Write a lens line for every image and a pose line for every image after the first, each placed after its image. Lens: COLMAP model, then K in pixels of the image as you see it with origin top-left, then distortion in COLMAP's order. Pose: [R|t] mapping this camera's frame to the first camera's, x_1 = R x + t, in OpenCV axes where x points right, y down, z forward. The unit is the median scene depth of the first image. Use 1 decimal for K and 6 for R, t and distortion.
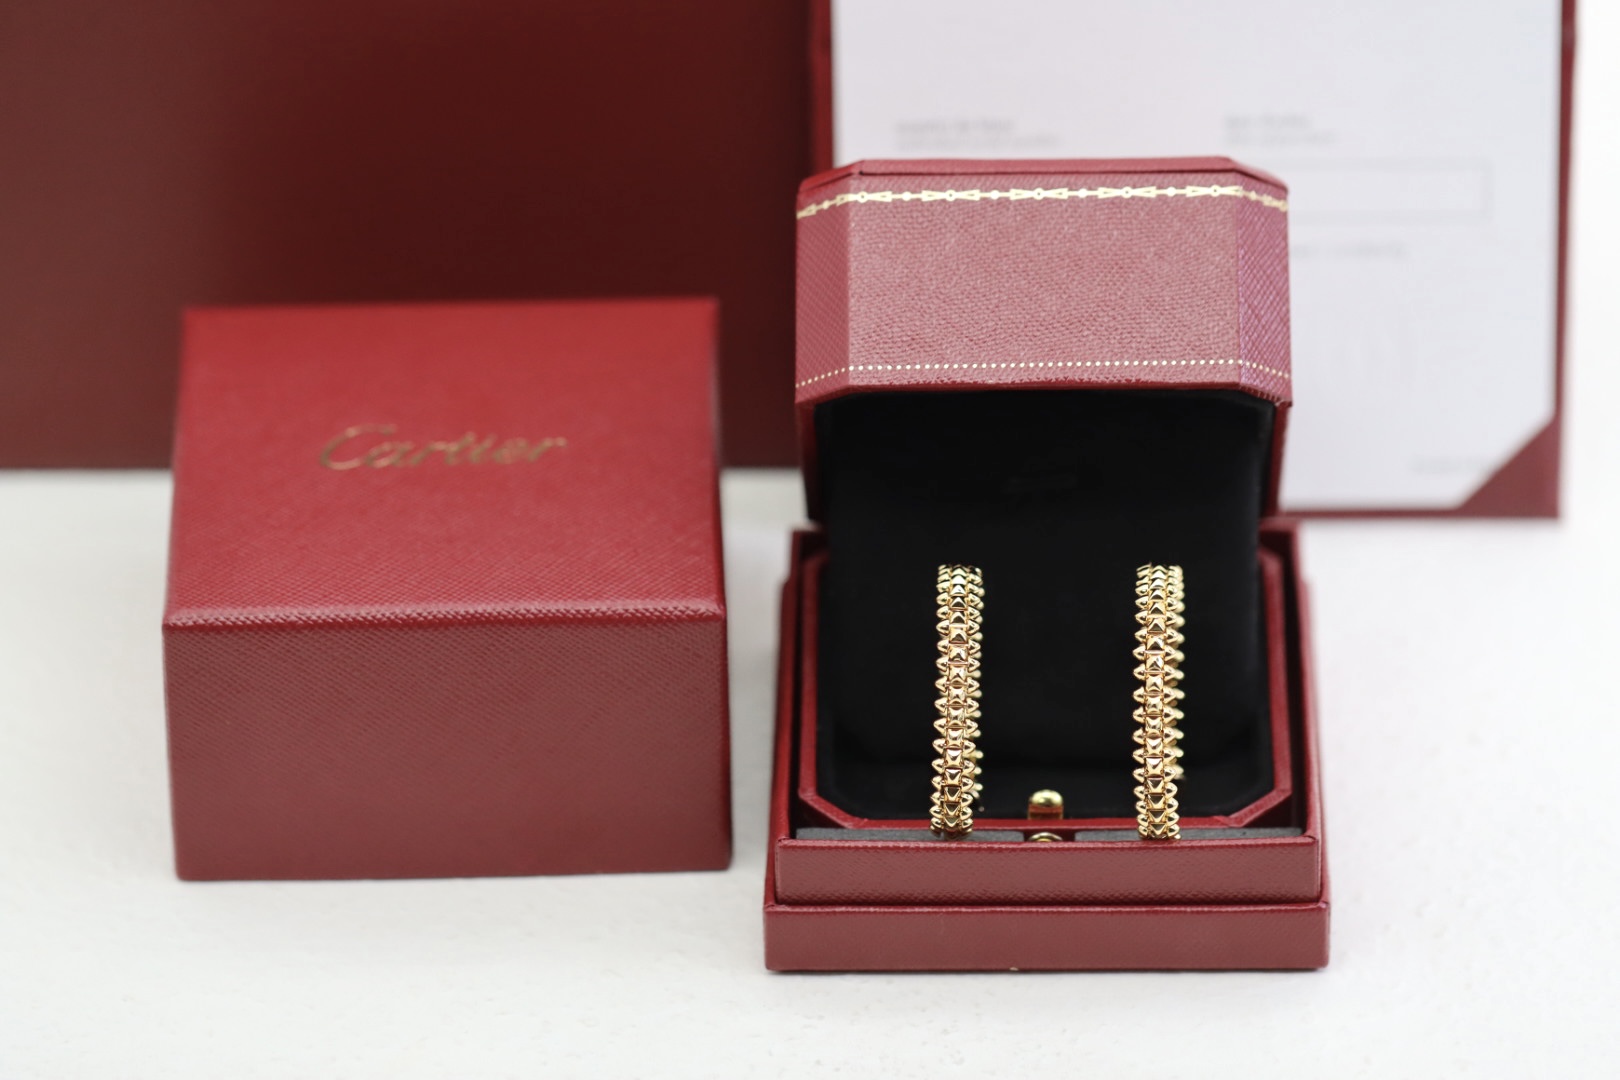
lens RADIAL K [[7881.9, 0, 810.0], [0, 7881.9, 540.0], [0, 0, 1]] dist [-0.016444, -6.266123]
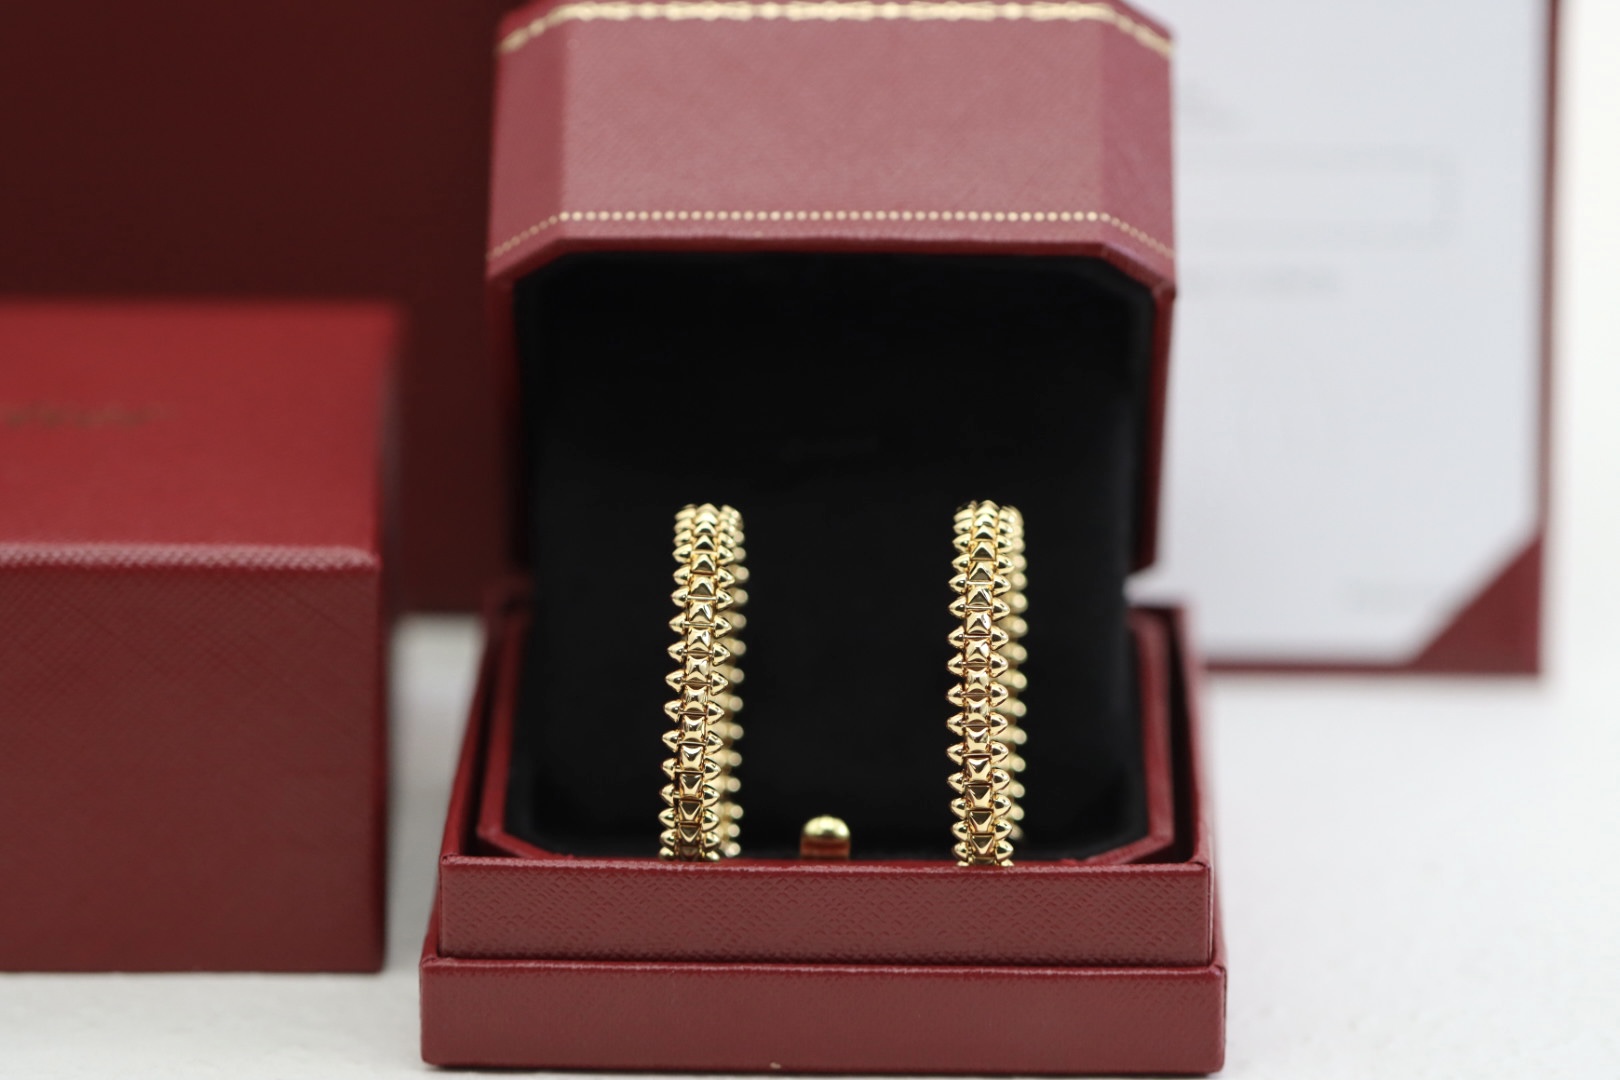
lens RADIAL K [[7881.9, 0, 810.0], [0, 7881.9, 540.0], [0, 0, 1]] dist [-0.016444, -6.266123]
pose [[0.999768, 0.020885, 0.005197, 0.024336], [-0.018751, 0.963791, -0.266000, 0.196097], [-0.010565, 0.265841, 0.963959, 0.311538]]
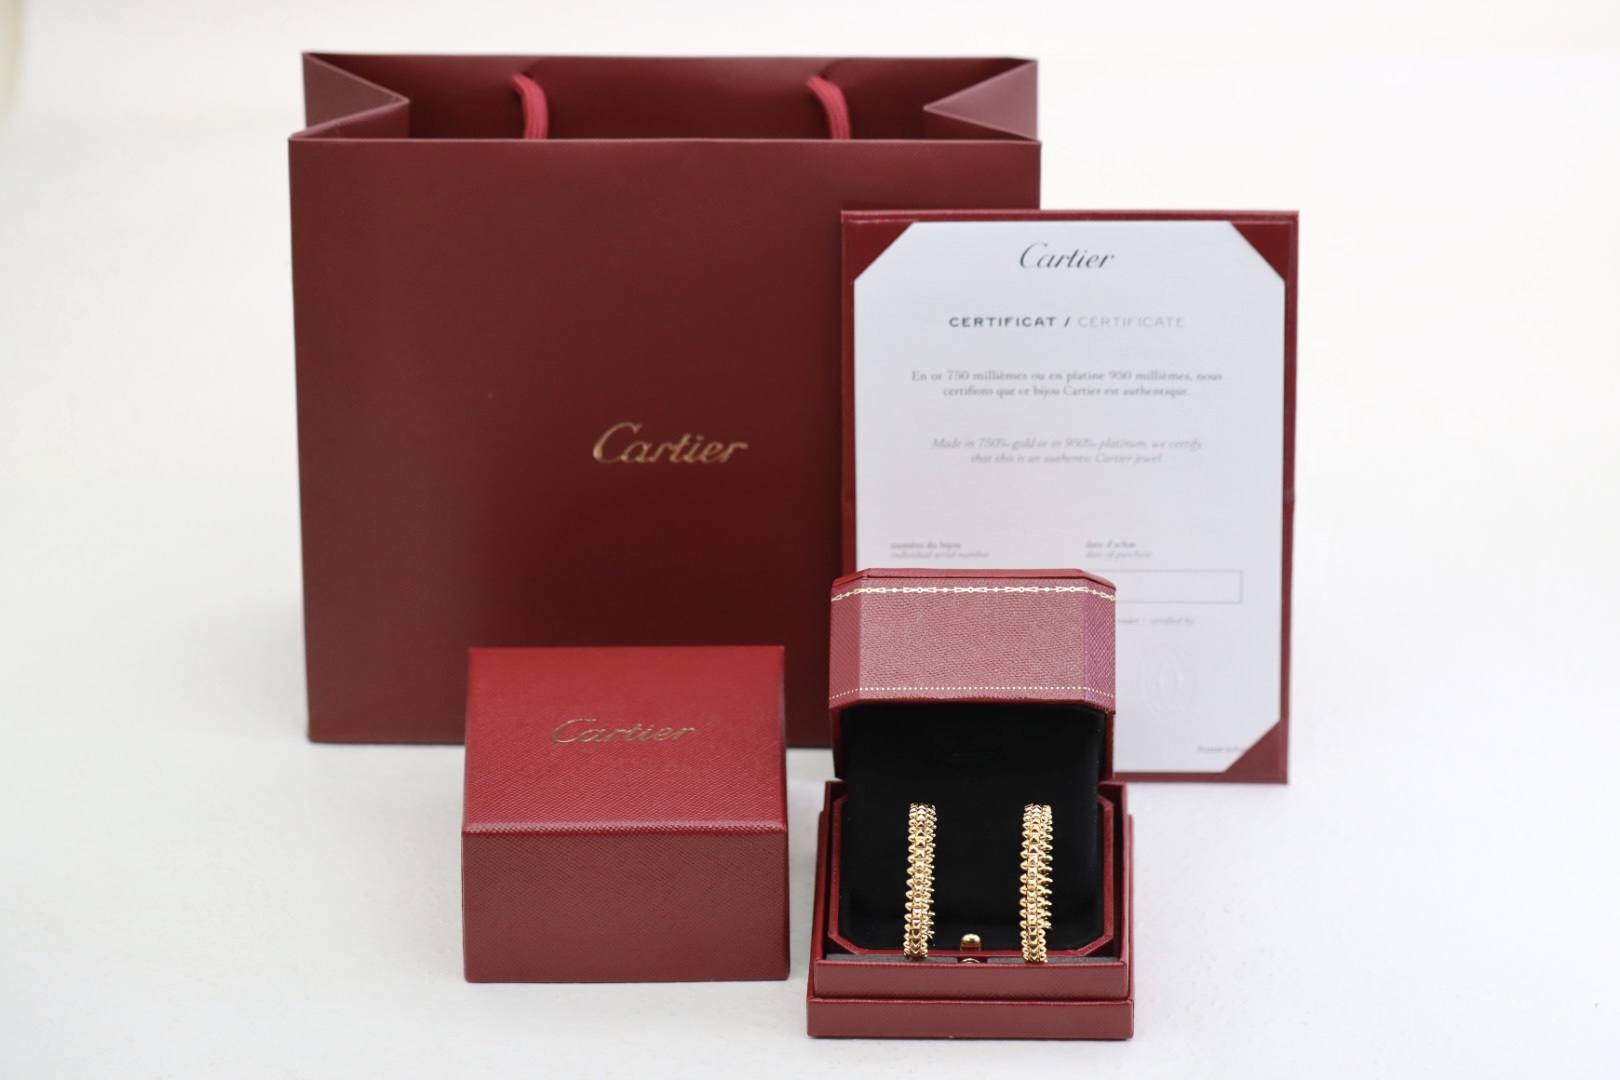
lens RADIAL K [[7881.9, 0, 810.0], [0, 7881.9, 540.0], [0, 0, 1]] dist [-0.016444, -6.266123]
pose [[0.999892, 0.012120, -0.008254, 0.007848], [-0.012404, 0.999300, -0.035292, 0.006834], [0.007820, 0.035390, 0.999343, -0.733603]]
